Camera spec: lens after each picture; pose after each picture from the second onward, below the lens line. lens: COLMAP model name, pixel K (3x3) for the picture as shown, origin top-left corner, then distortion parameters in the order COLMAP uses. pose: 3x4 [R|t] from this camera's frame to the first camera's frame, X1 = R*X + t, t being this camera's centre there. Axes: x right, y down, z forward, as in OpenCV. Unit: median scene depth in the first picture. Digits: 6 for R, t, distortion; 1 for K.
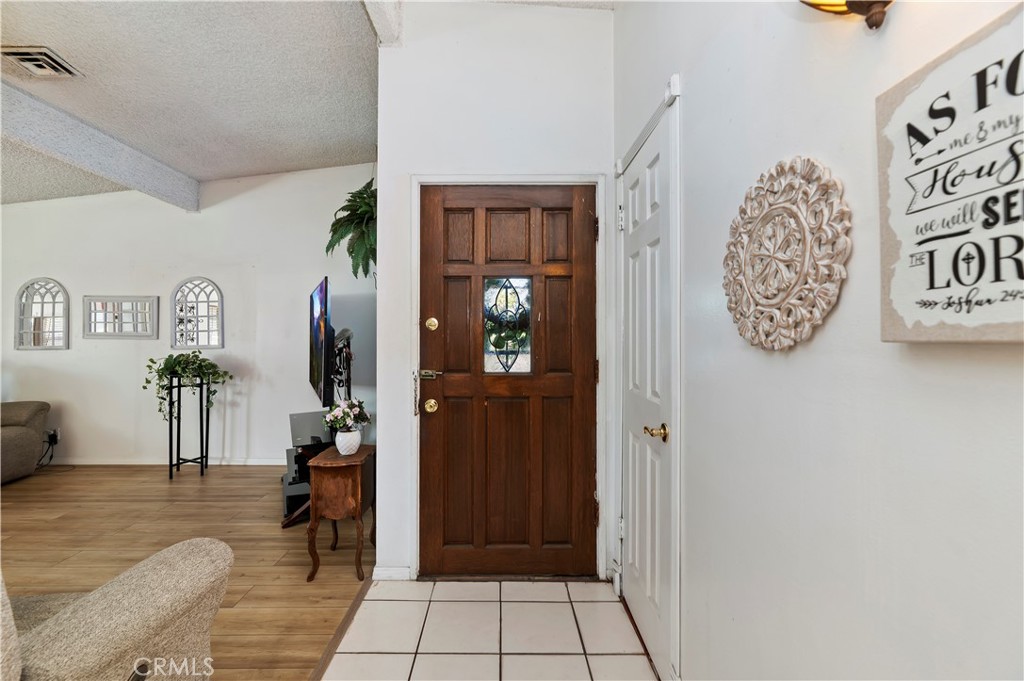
lens RADIAL K [[548.6, 0, 595.2], [0, 548.6, 336.8], [0, 0, 1]] dist [-0.001462, 0.000212]
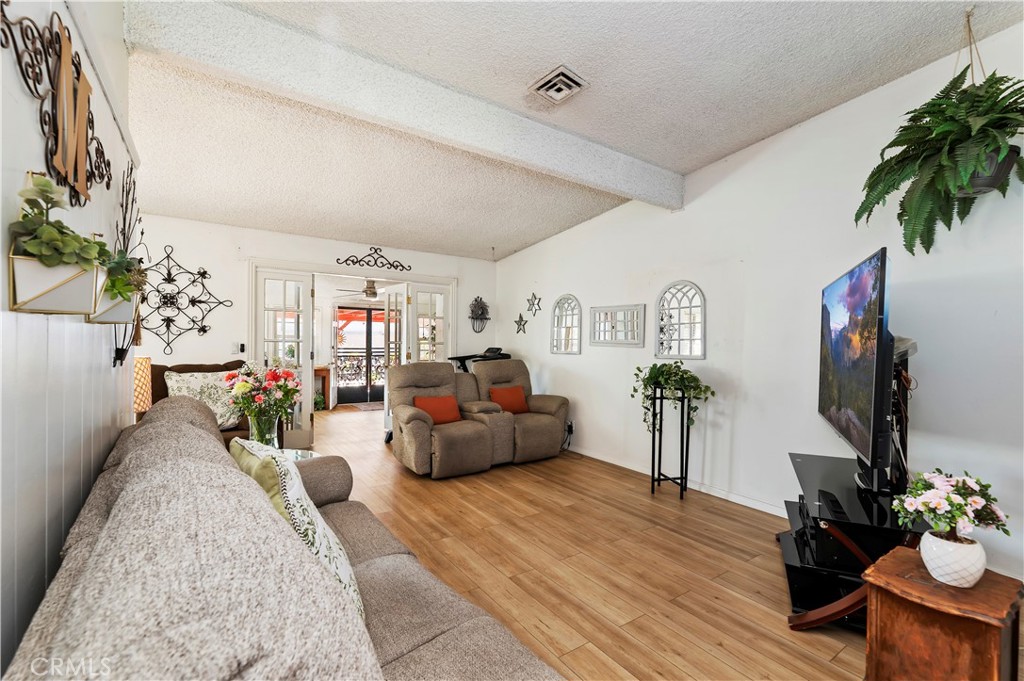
lens RADIAL K [[431.1, 0, 519.0], [0, 431.1, 335.5], [0, 0, 1]] dist [0.000258, 0.000280]
pose [[0.585790, -0.000595, -0.810462, -0.301958], [-0.020369, 0.999673, -0.015456, -0.000534], [0.810207, 0.025562, 0.585587, 0.364378]]
